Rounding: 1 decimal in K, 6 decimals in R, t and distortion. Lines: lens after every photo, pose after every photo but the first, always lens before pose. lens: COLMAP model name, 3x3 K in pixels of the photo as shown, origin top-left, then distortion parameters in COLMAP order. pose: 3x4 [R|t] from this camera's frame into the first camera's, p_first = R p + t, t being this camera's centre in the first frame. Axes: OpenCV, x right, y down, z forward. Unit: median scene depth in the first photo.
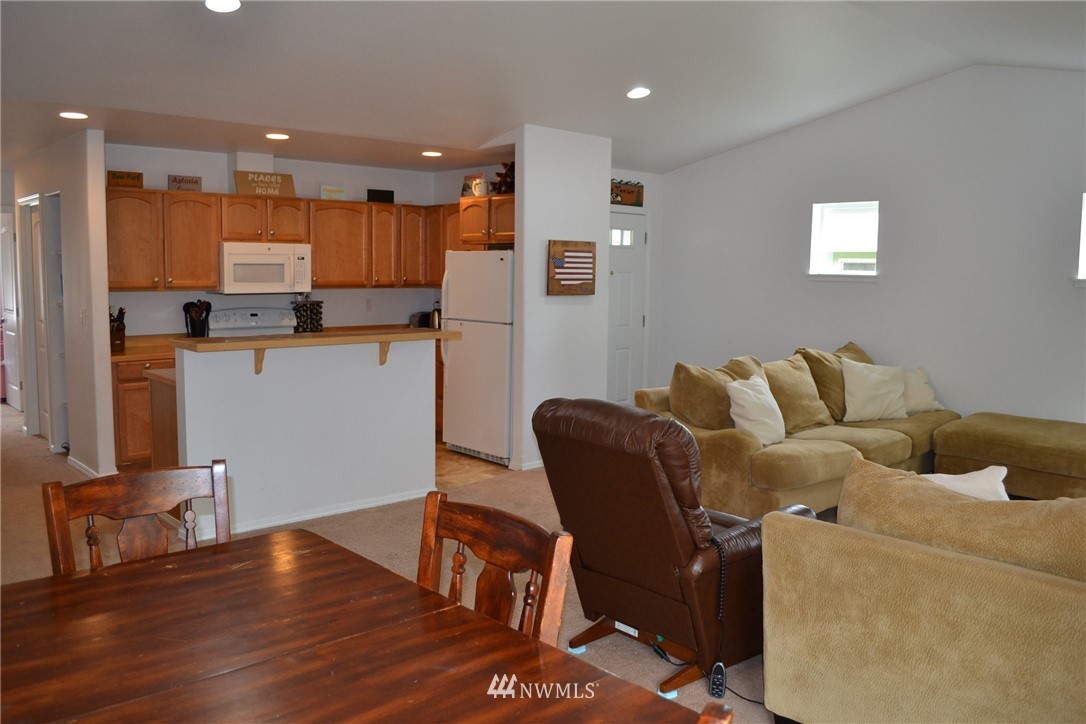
lens RADIAL K [[863.2, 0, 543.0], [0, 863.2, 362.0], [0, 0, 1]] dist [-0.070478, 0.003665]
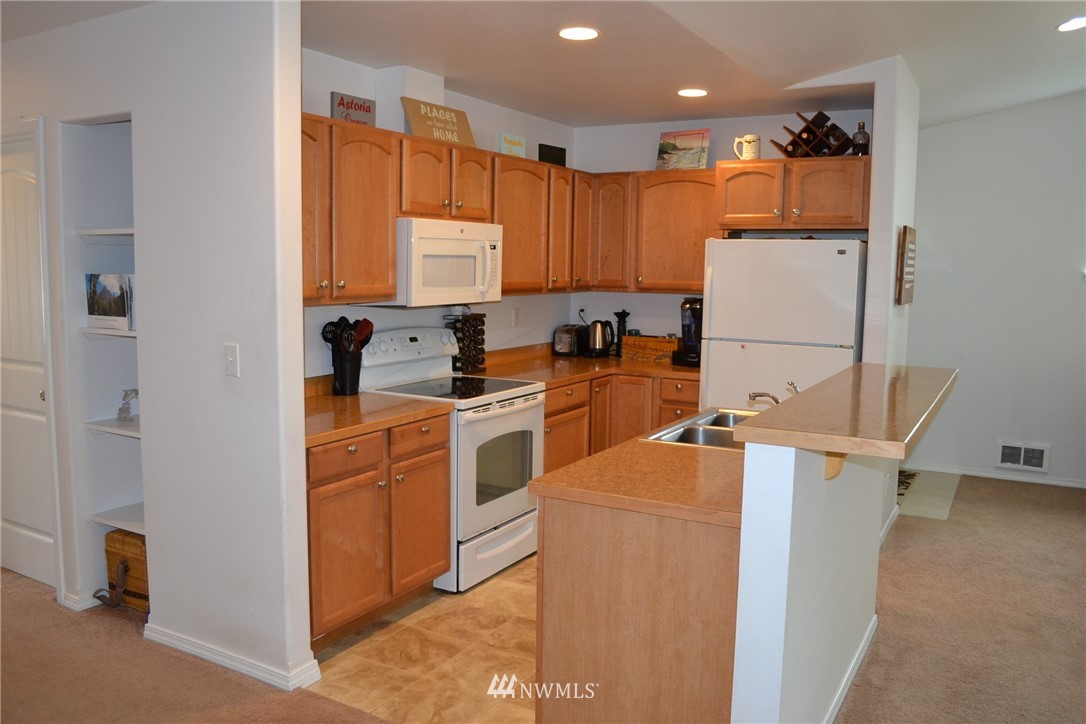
lens RADIAL K [[863.2, 0, 543.0], [0, 863.2, 362.0], [0, 0, 1]] dist [-0.070478, 0.003665]
pose [[0.951456, -0.033249, 0.305983, -0.441512], [0.029973, 0.999432, 0.015401, -0.046077], [-0.306321, -0.005482, 0.951913, 0.393344]]
